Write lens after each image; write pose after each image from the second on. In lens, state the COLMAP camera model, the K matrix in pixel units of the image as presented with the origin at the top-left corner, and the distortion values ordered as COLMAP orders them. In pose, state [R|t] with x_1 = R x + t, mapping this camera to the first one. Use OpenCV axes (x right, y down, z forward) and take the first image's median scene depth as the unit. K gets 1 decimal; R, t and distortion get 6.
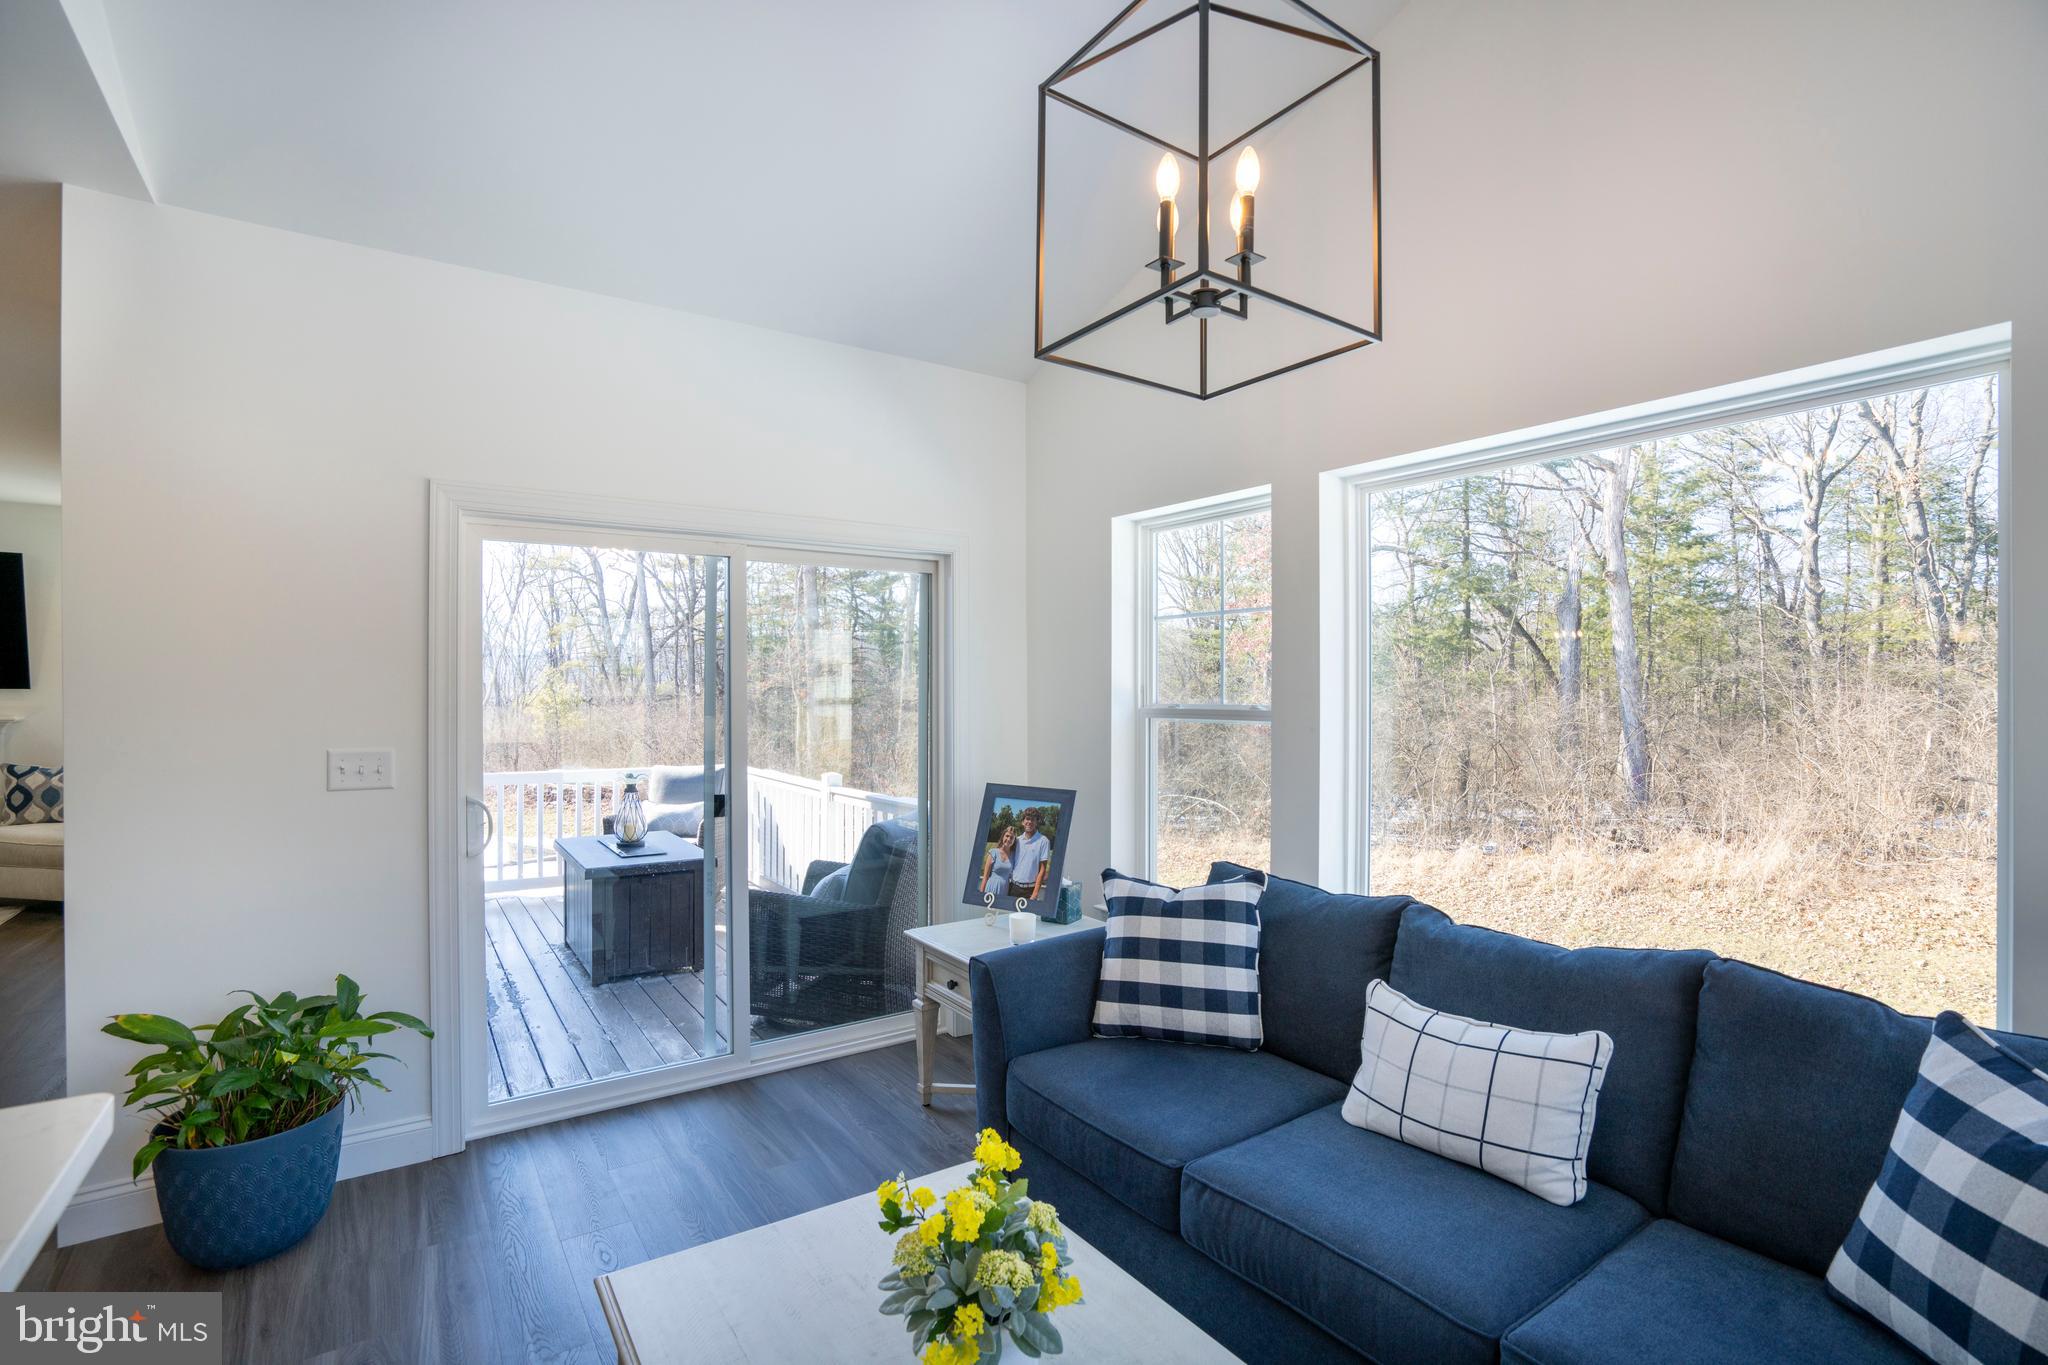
lens RADIAL K [[944.5, 0, 1018.9], [0, 944.5, 692.2], [0, 0, 1]] dist [-0.064986, 0.025678]
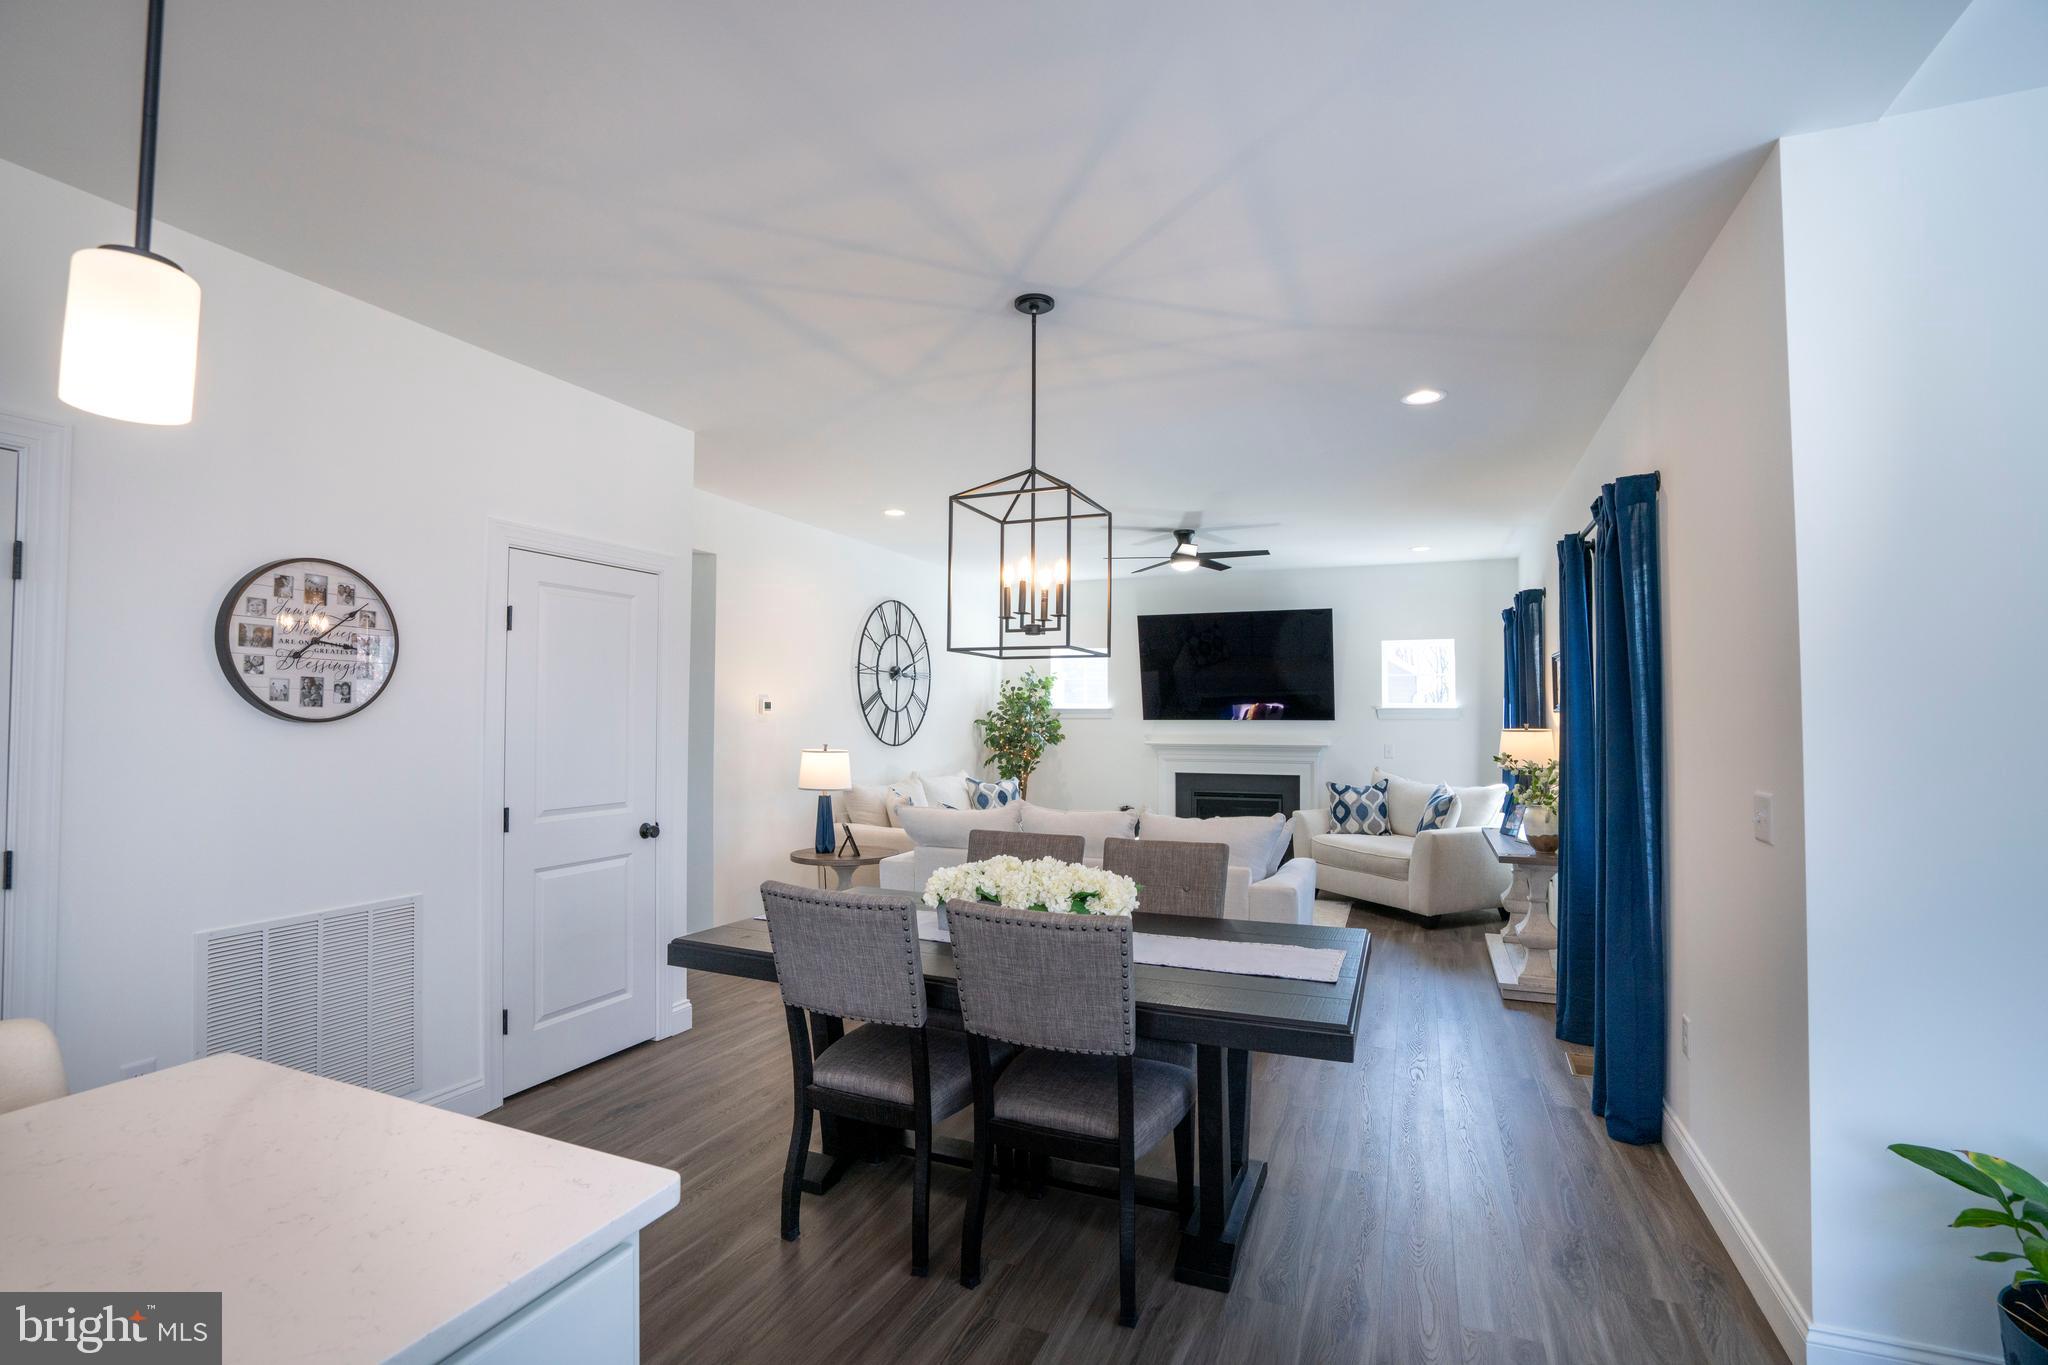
lens RADIAL K [[944.5, 0, 1018.9], [0, 944.5, 692.2], [0, 0, 1]] dist [-0.064986, 0.025678]
pose [[0.541265, -0.025924, -0.840452, -0.519505], [-0.002408, 0.999473, -0.032380, 0.000632], [0.840849, 0.019550, 0.540917, -0.059409]]
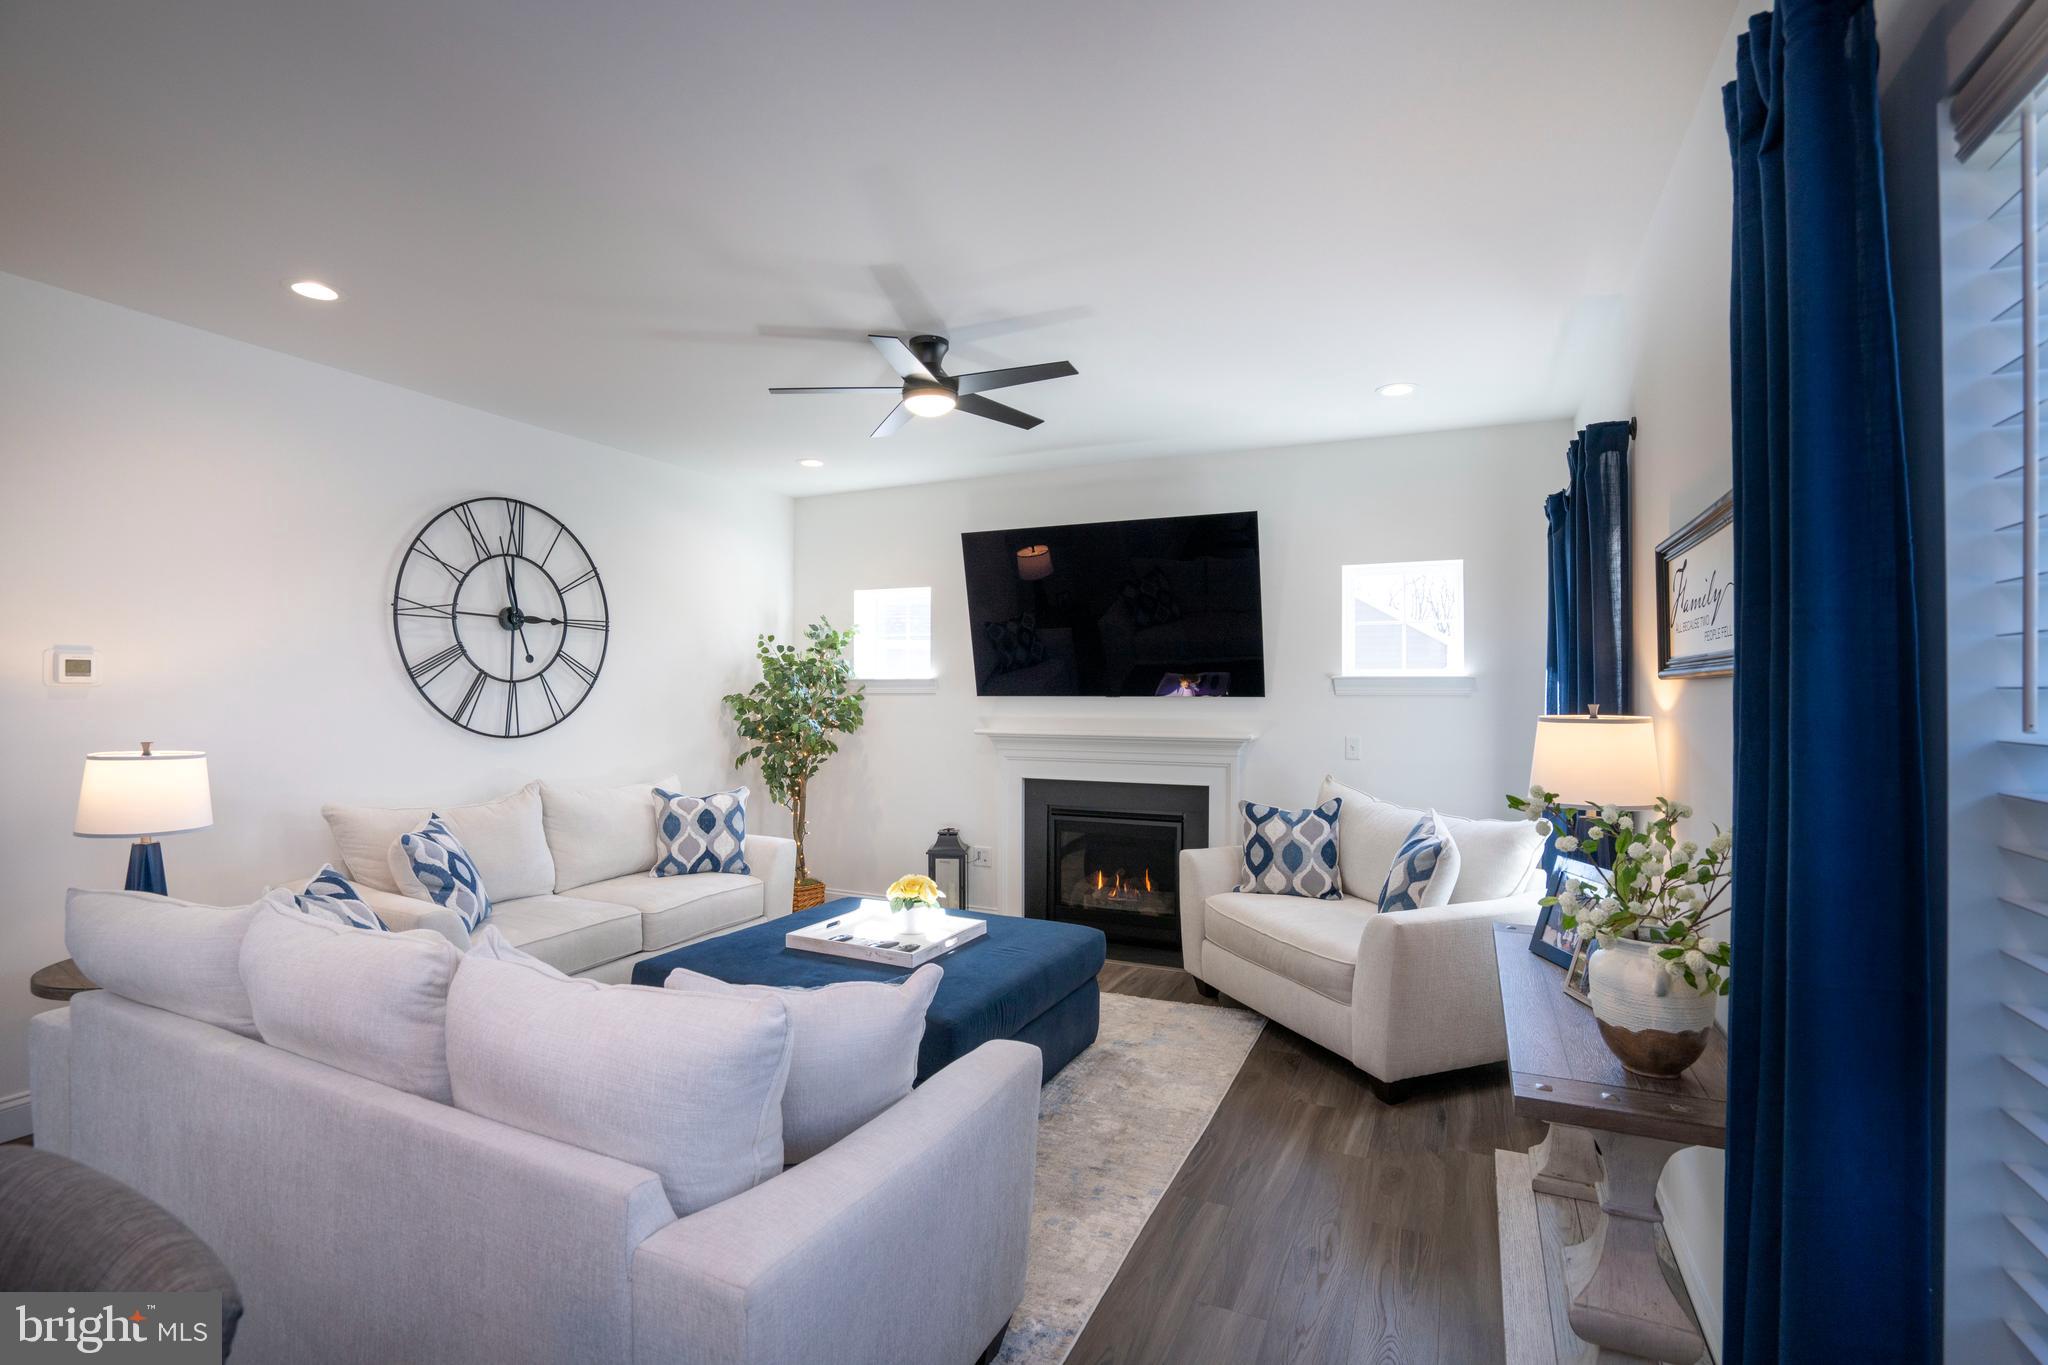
lens RADIAL K [[944.5, 0, 1018.9], [0, 944.5, 692.2], [0, 0, 1]] dist [-0.064986, 0.025678]
pose [[0.505968, -0.005578, -0.862534, -1.032661], [-0.003332, 0.999959, -0.008422, -0.001050], [0.862546, 0.007135, 0.505929, 0.854026]]
